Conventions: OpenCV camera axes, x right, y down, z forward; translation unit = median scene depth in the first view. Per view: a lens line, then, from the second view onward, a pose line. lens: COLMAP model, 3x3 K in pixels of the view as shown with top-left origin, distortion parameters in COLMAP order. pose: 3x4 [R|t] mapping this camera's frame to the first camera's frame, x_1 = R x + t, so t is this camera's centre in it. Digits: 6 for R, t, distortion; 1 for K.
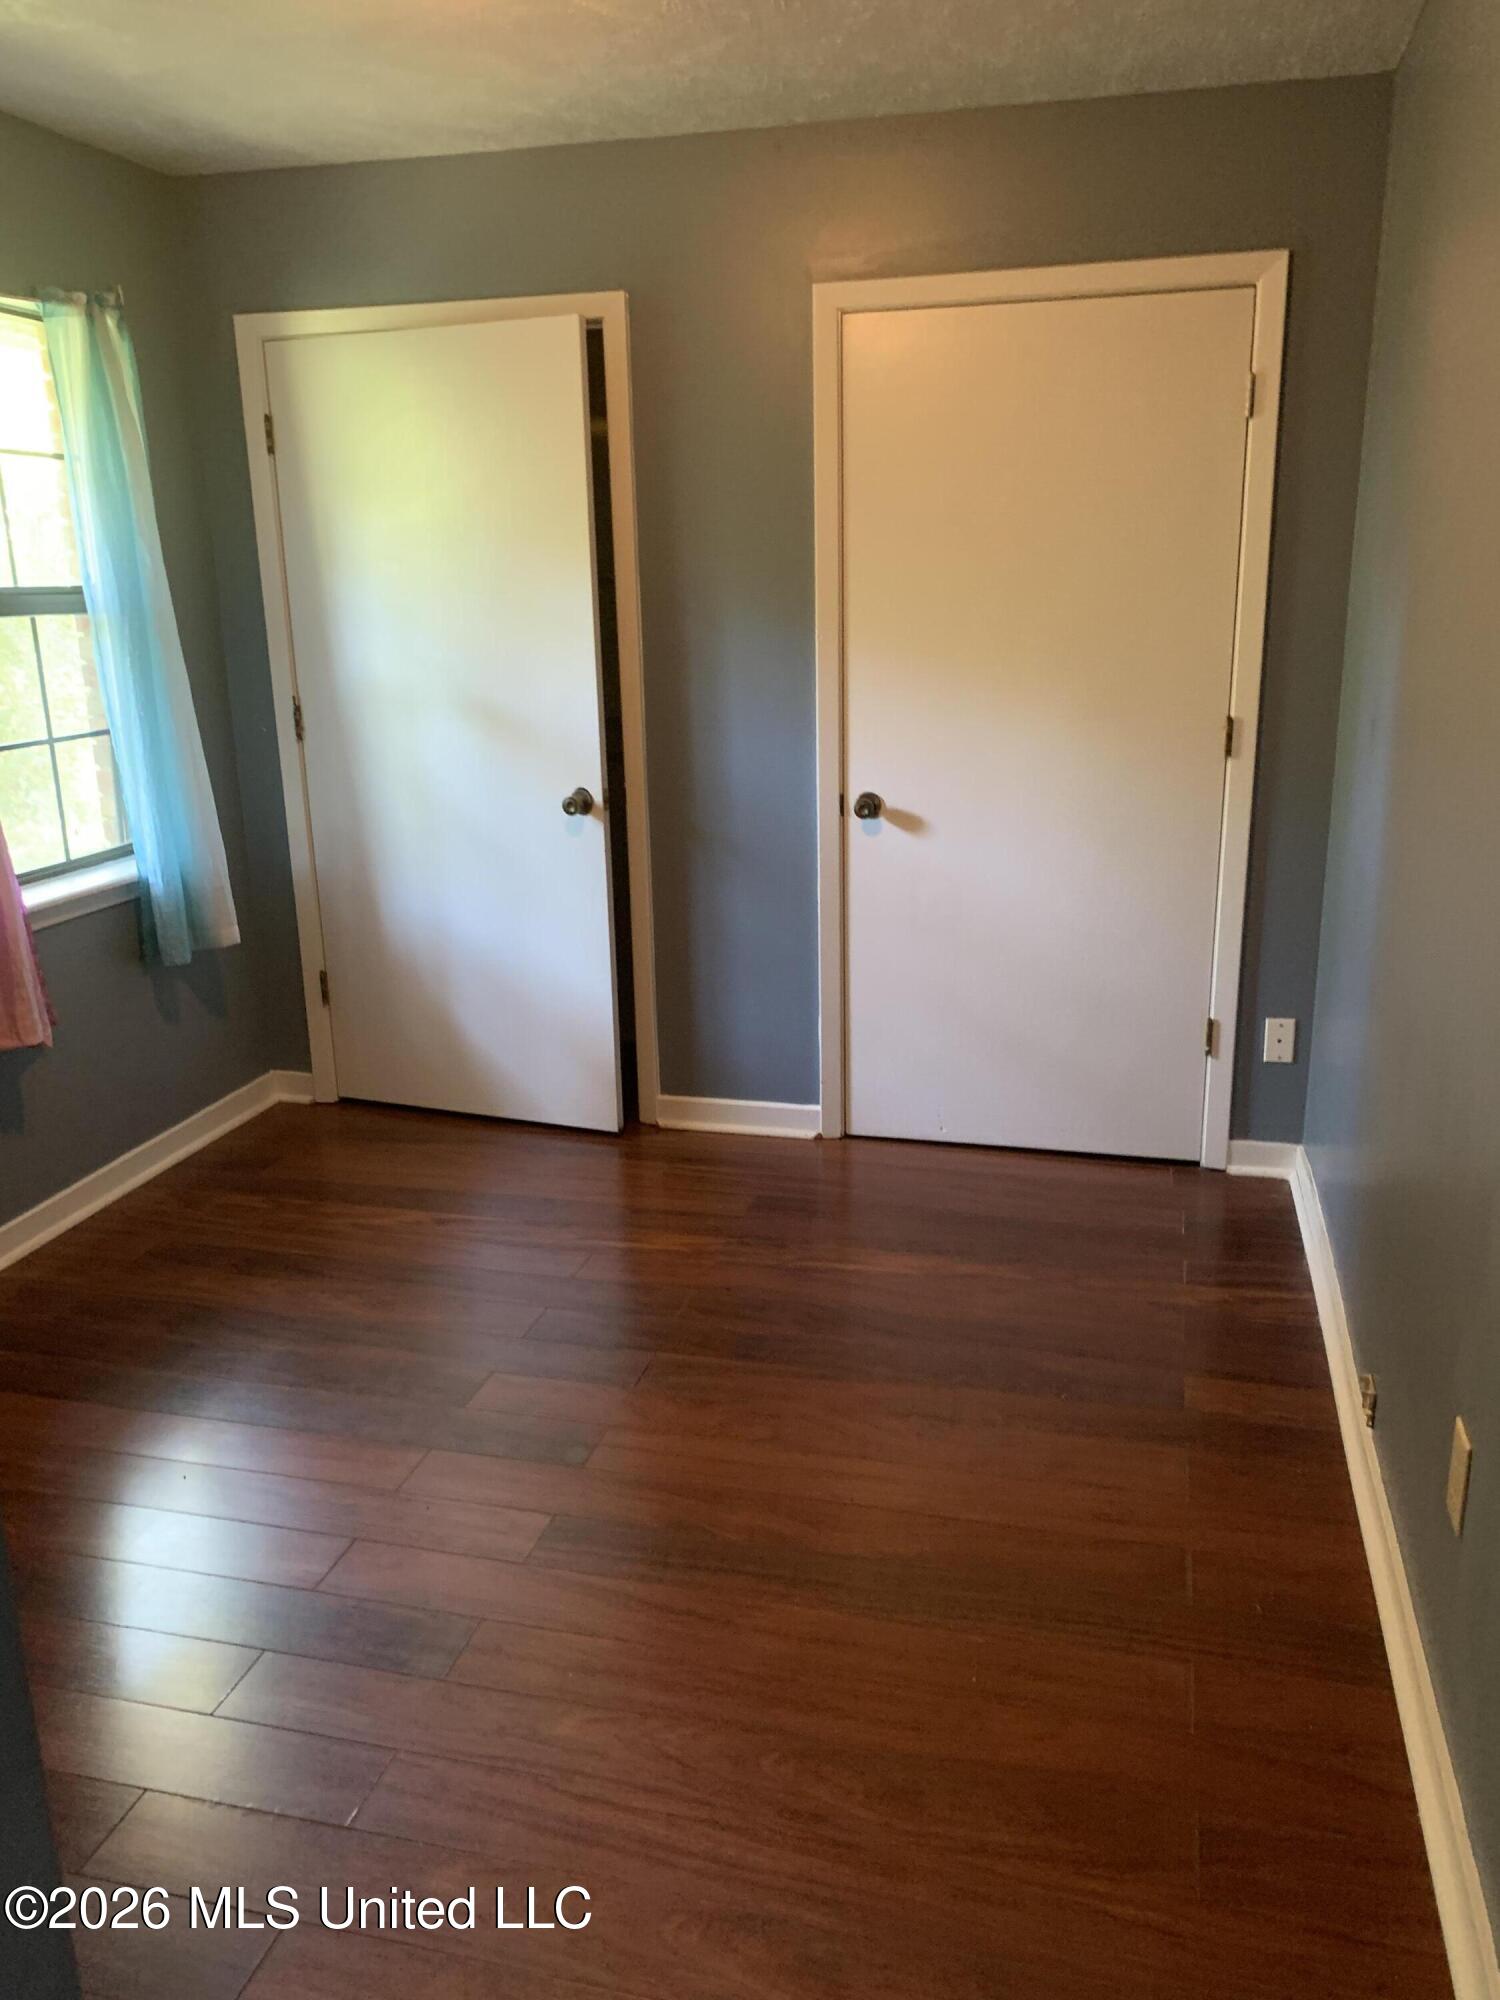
lens RADIAL K [[1522.9, 0, 748.7], [0, 1522.9, 1018.7], [0, 0, 1]] dist [0.002988, -0.006723]
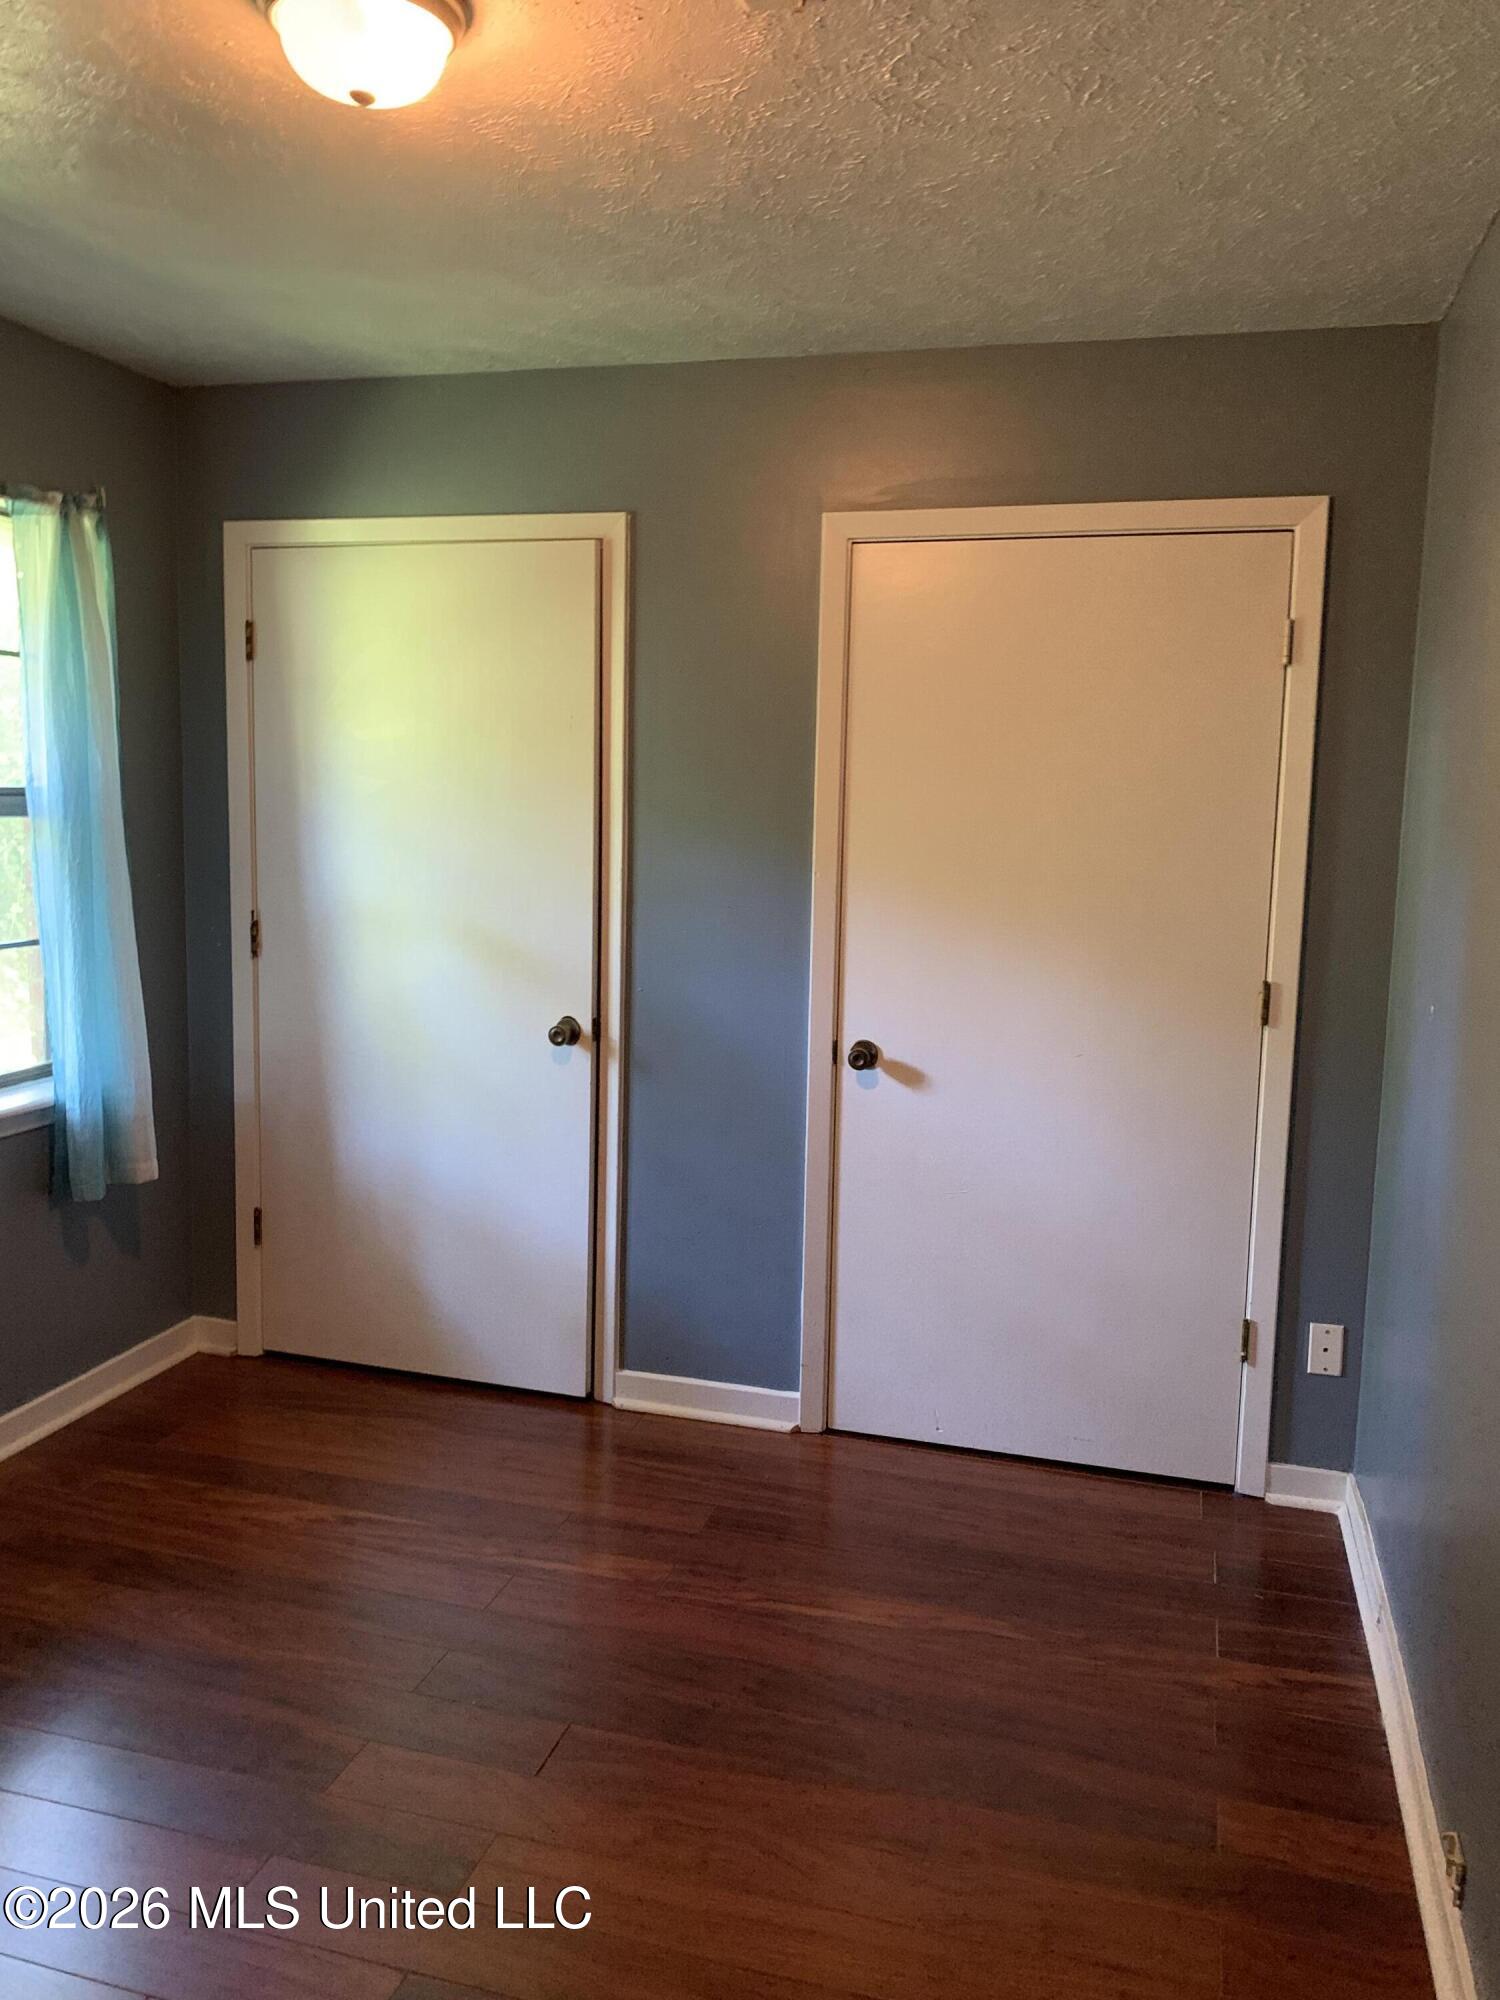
lens RADIAL K [[1522.9, 0, 752.5], [0, 1522.9, 994.8], [0, 0, 1]] dist [0.002988, -0.006723]
pose [[0.998850, 0.044445, -0.017964, 0.027913], [-0.046671, 0.987185, -0.152604, -0.038268], [0.010952, 0.153267, 0.988124, 0.105377]]
